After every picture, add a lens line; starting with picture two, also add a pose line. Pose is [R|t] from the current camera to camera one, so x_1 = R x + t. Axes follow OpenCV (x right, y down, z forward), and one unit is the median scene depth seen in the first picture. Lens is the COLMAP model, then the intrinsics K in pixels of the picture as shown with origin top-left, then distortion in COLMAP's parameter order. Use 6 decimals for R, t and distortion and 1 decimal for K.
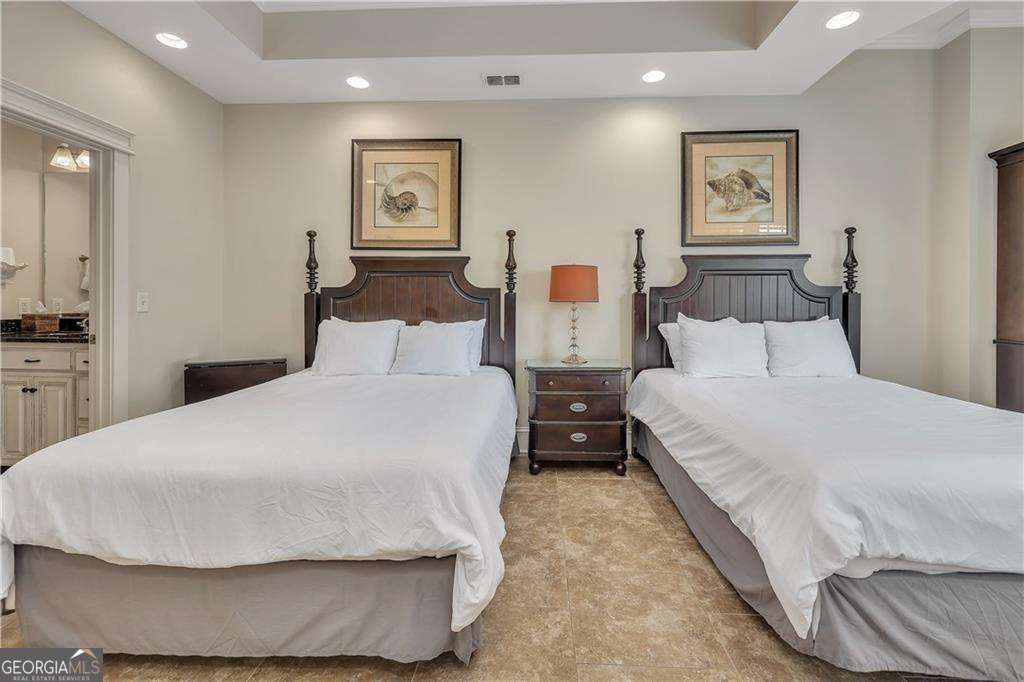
lens RADIAL K [[439.0, 0, 520.7], [0, 439.0, 299.7], [0, 0, 1]] dist [-0.001267, -0.000064]
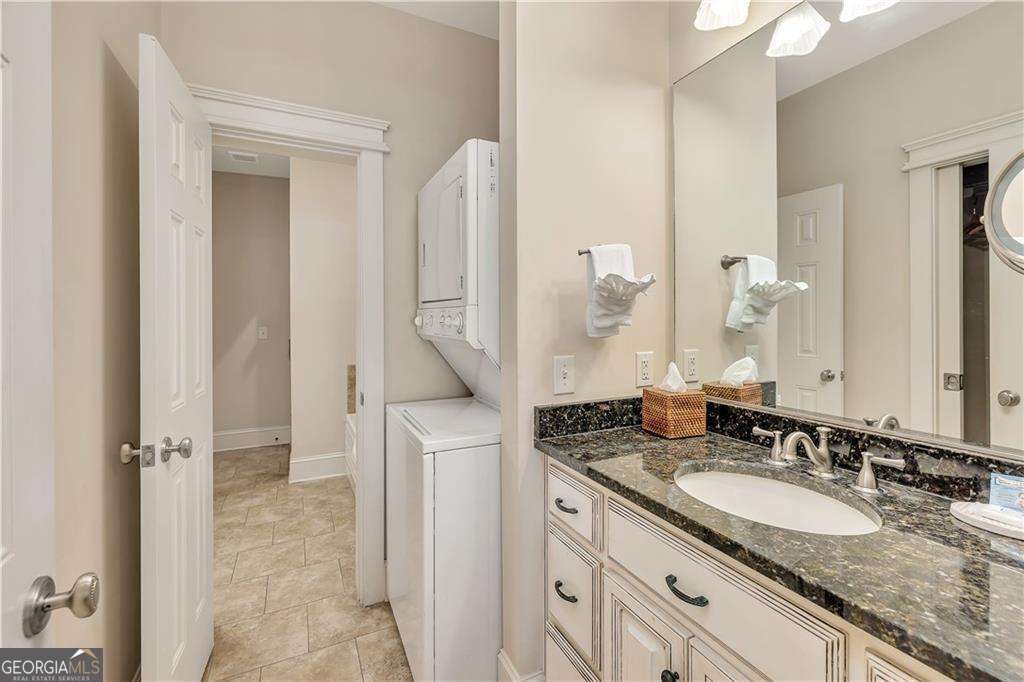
lens RADIAL K [[445.4, 0, 515.0], [0, 445.4, 316.9], [0, 0, 1]] dist [-0.000015, -0.000019]
pose [[0.472696, -0.003501, -0.881219, -0.784212], [0.008464, 0.999964, 0.000567, -0.043233], [0.881185, -0.007727, 0.472708, 0.656640]]
